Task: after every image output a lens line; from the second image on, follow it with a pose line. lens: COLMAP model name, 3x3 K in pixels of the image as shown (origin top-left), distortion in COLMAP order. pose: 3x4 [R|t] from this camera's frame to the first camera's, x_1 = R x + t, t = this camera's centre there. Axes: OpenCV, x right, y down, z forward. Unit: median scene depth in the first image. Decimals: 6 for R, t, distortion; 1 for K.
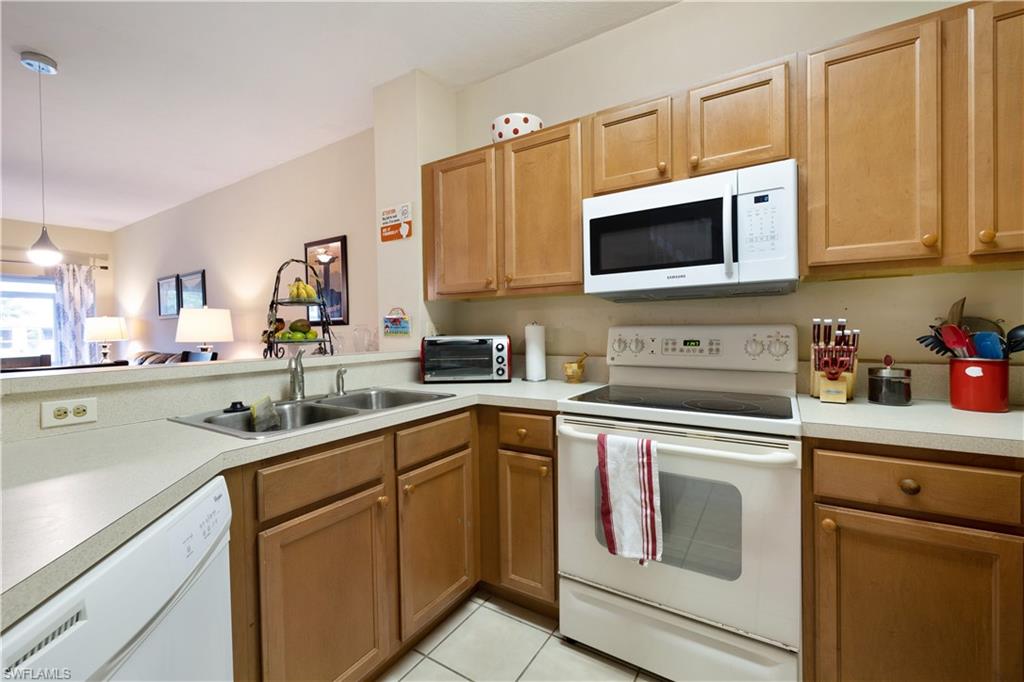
lens RADIAL K [[431.0, 0, 495.1], [0, 431.0, 332.1], [0, 0, 1]] dist [-0.006038, 0.001092]
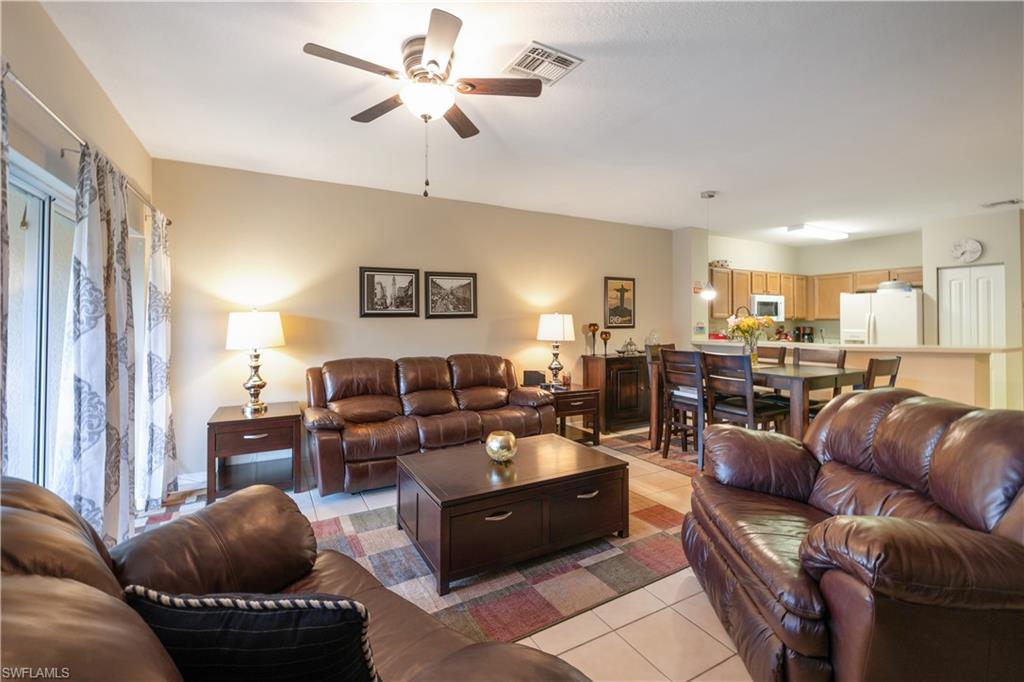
lens RADIAL K [[431.0, 0, 506.5], [0, 431.0, 316.2], [0, 0, 1]] dist [-0.006038, 0.001092]
pose [[0.488083, 0.025924, 0.872412, -3.613247], [-0.000808, 0.999572, -0.029250, -0.022594], [-0.872797, 0.013571, 0.487895, 0.968899]]
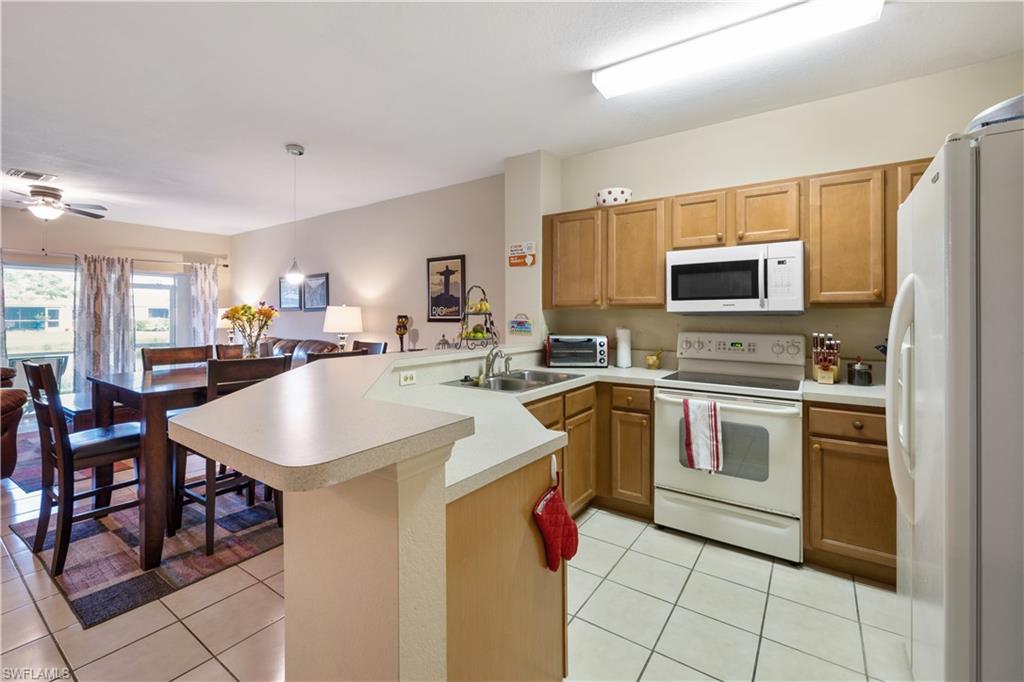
lens RADIAL K [[431.0, 0, 497.7], [0, 431.0, 311.3], [0, 0, 1]] dist [-0.006038, 0.001092]
pose [[0.999118, 0.014810, -0.039280, -0.314697], [-0.015385, 0.999778, -0.014384, -0.054737], [0.039058, 0.014976, 0.999125, -0.536921]]
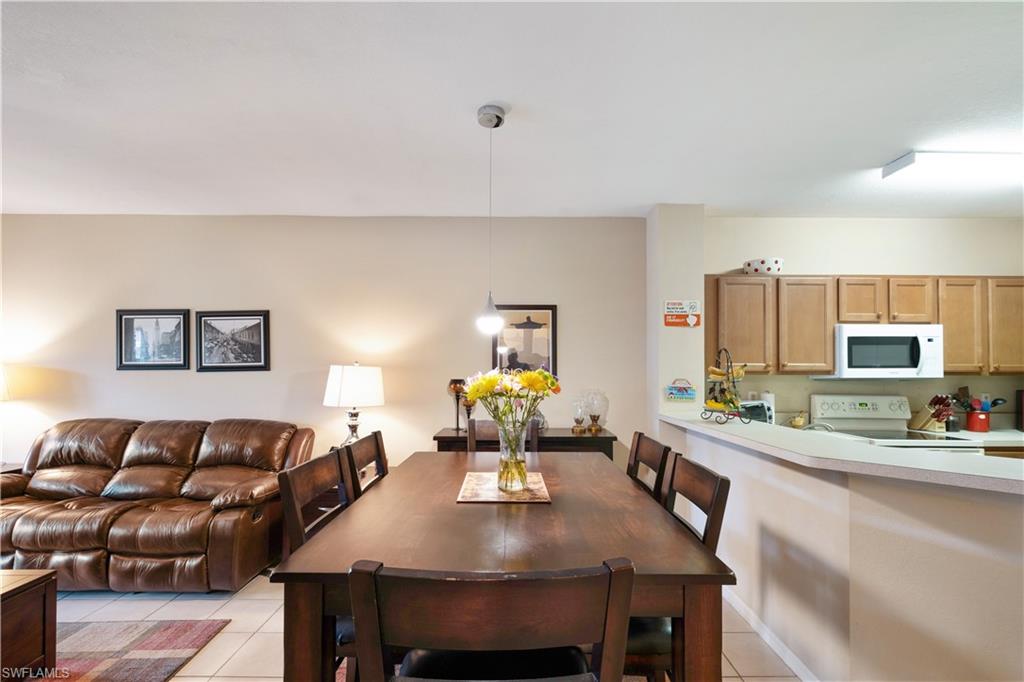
lens RADIAL K [[431.0, 0, 517.2], [0, 431.0, 363.9], [0, 0, 1]] dist [-0.006038, 0.001092]
pose [[0.838007, 0.026656, 0.545008, -1.687820], [-0.012735, 0.999489, -0.029302, -0.072457], [-0.545511, 0.017615, 0.837918, 0.234397]]
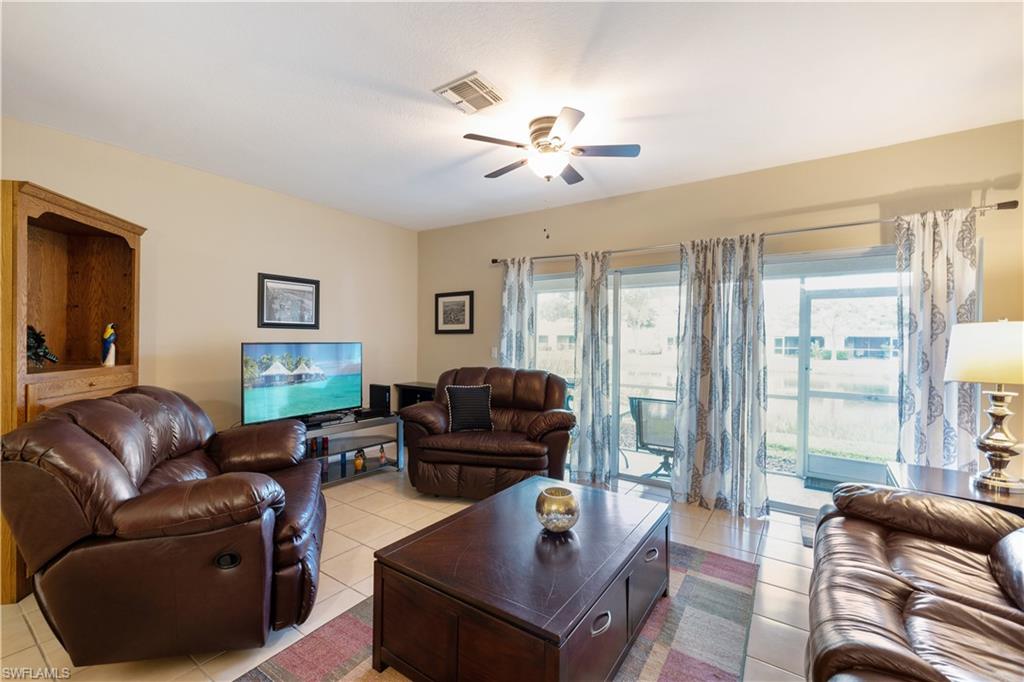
lens RADIAL K [[431.0, 0, 506.5], [0, 431.0, 348.3], [0, 0, 1]] dist [-0.006038, 0.001092]
pose [[-0.026006, 0.034442, -0.999068, -1.475319], [-0.018355, 0.999221, 0.034925, -0.045550], [0.999493, 0.019246, -0.025354, 1.623554]]
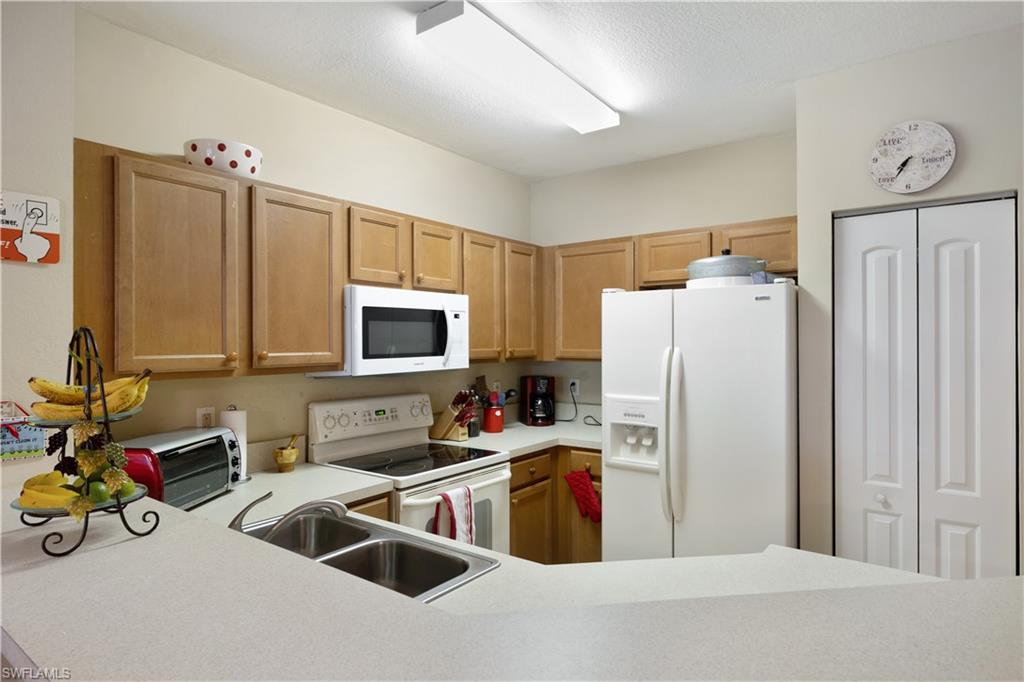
lens RADIAL K [[571.7, 0, 514.4], [0, 571.7, 339.0], [0, 0, 1]] dist [-0.004262, 0.002166]
pose [[0.060124, 0.018332, 0.998023, -1.039502], [0.011225, 0.999756, -0.019040, -0.135462], [-0.998128, 0.012348, 0.059903, 0.487055]]
